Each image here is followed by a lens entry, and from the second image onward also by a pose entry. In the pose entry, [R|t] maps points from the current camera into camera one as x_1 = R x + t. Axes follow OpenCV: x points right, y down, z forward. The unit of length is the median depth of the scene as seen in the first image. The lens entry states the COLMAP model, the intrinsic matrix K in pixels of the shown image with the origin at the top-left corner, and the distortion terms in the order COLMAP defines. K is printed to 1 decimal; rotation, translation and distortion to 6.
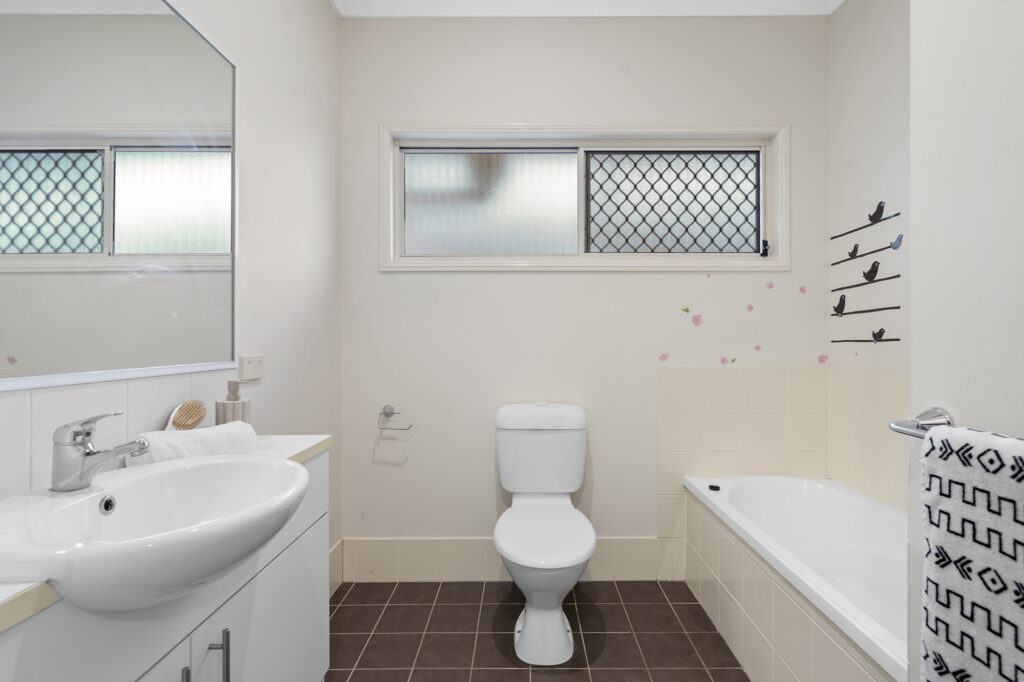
lens RADIAL K [[467.5, 0, 512.0], [0, 467.5, 341.0], [0, 0, 1]] dist [-0.002584, 0.000150]
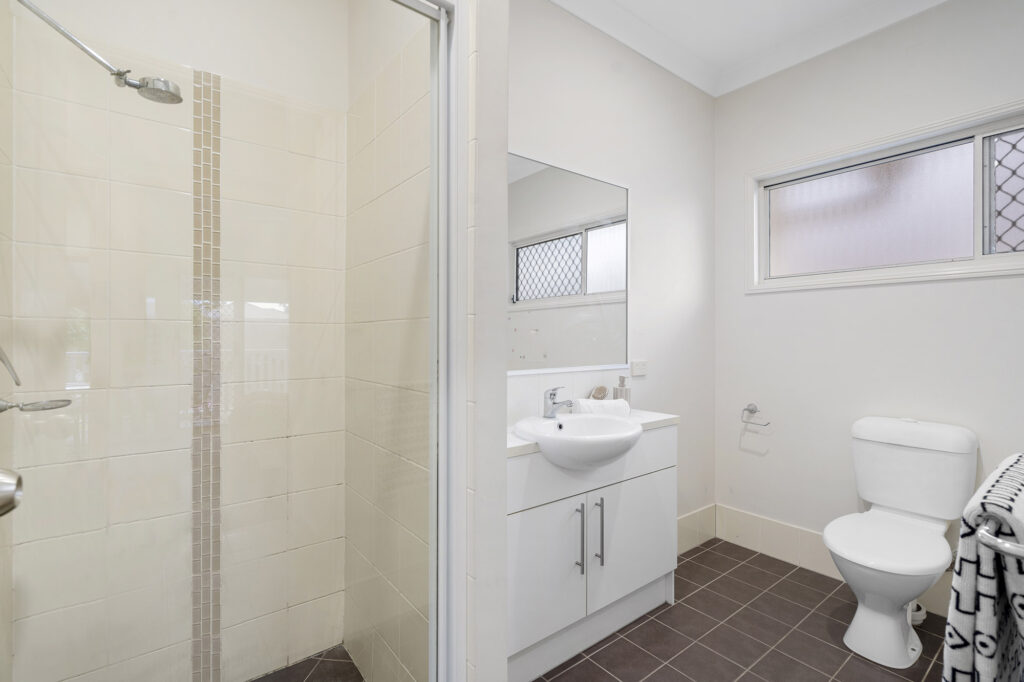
lens RADIAL K [[467.5, 0, 512.0], [0, 467.5, 341.0], [0, 0, 1]] dist [-0.002584, 0.000150]
pose [[0.608493, 0.007296, -0.793525, 0.331551], [-0.001048, 0.999964, 0.008390, -0.036496], [0.793558, -0.004274, 0.608479, -0.240226]]
